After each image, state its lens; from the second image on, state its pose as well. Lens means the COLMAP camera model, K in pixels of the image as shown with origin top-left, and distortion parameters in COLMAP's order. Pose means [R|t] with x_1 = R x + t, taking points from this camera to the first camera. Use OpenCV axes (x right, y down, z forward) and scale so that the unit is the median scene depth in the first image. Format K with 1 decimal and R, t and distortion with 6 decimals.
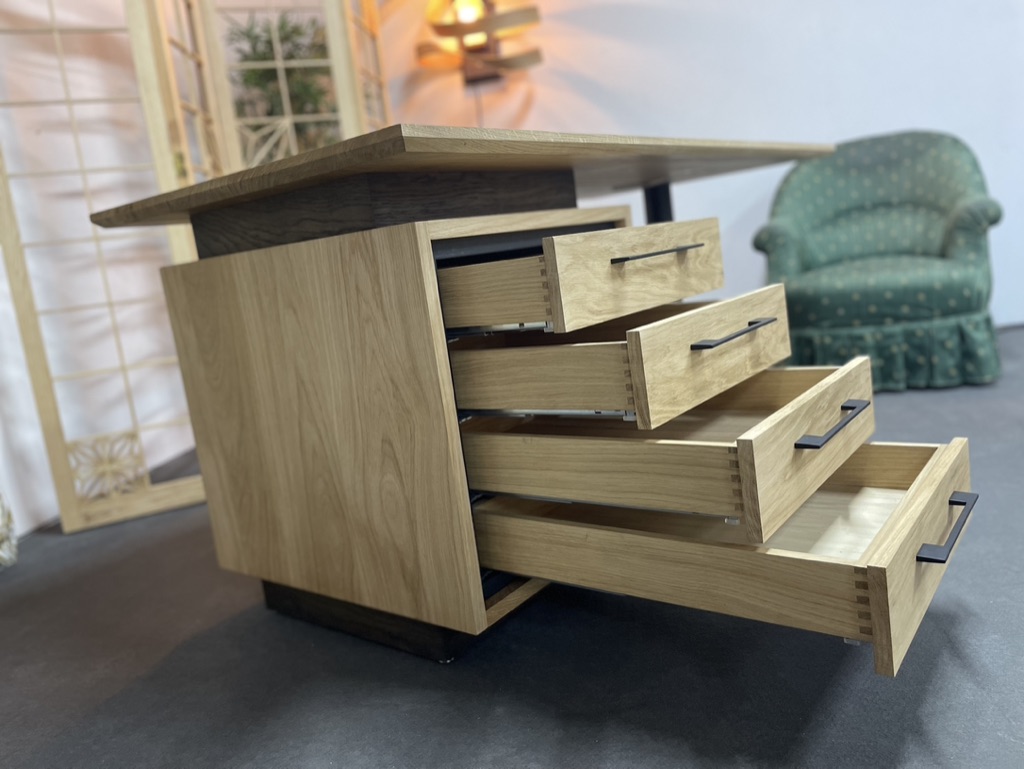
lens RADIAL K [[786.2, 0, 517.3], [0, 786.2, 375.9], [0, 0, 1]] dist [0.099799, -0.138589]
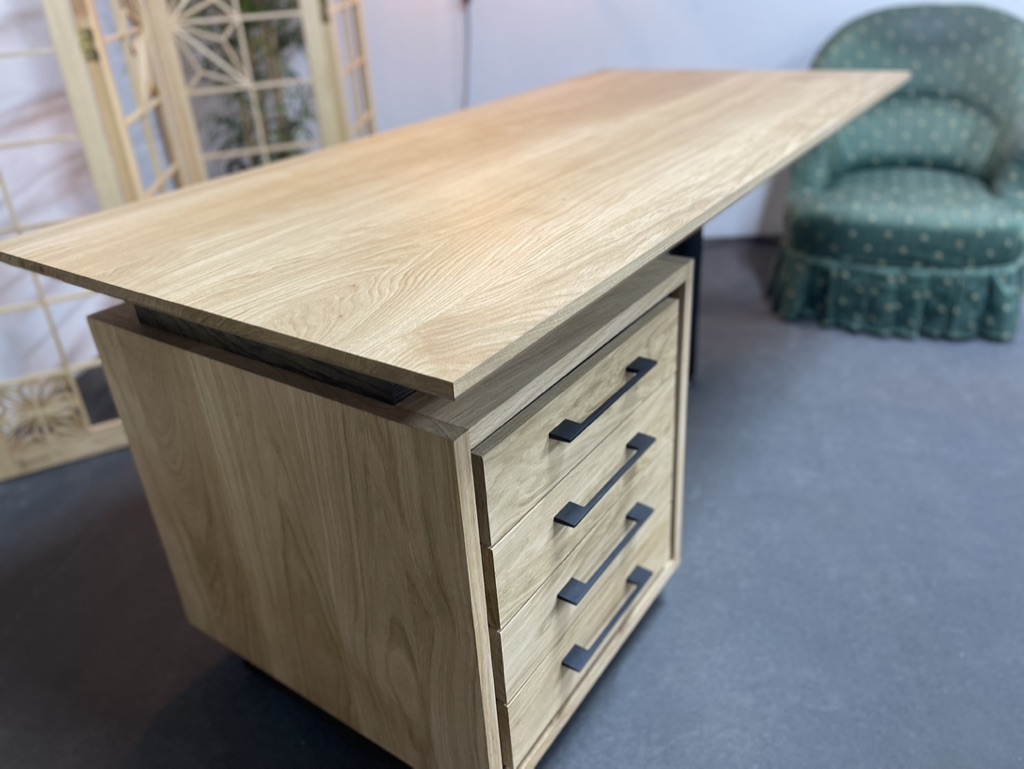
lens RADIAL K [[786.2, 0, 517.3], [0, 786.2, 375.9], [0, 0, 1]] dist [0.099799, -0.138589]
pose [[0.995851, 0.040945, 0.081265, -0.102886], [-0.064558, 0.947281, 0.313833, -0.381159], [-0.064131, -0.317777, 0.945994, 0.244897]]
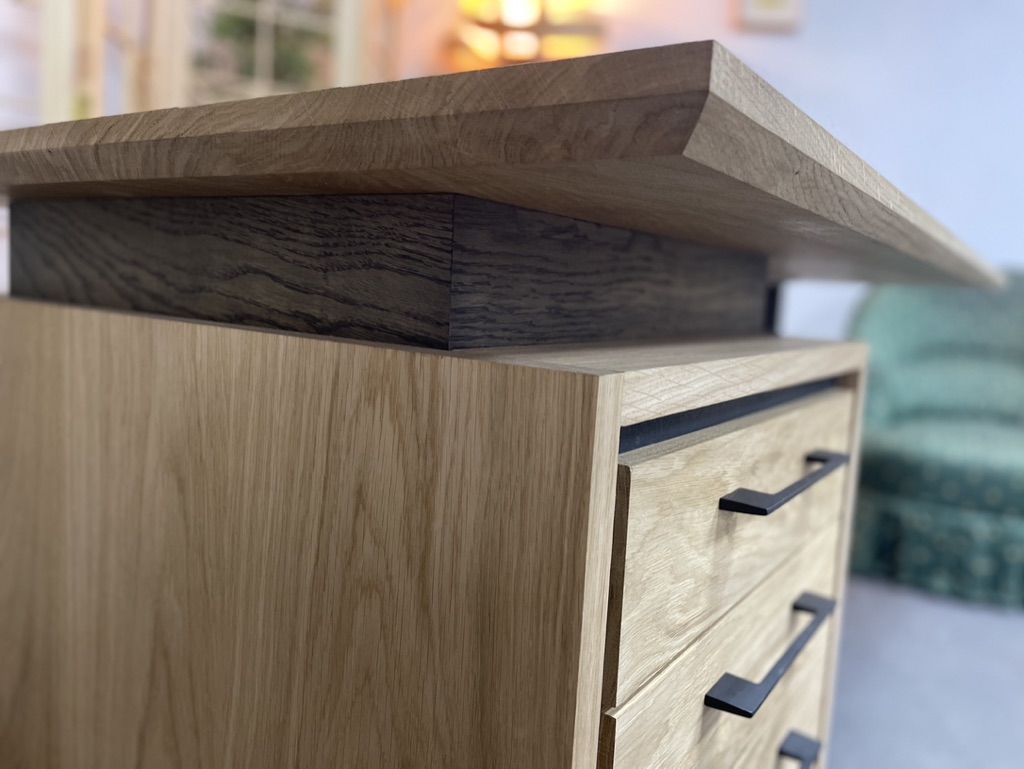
lens RADIAL K [[786.2, 0, 517.3], [0, 786.2, 375.9], [0, 0, 1]] dist [0.099799, -0.138589]
pose [[0.978900, 0.185832, 0.084981, -0.146922], [-0.181489, 0.981779, -0.056328, -0.133456], [-0.093900, 0.039716, 0.994789, 0.535944]]
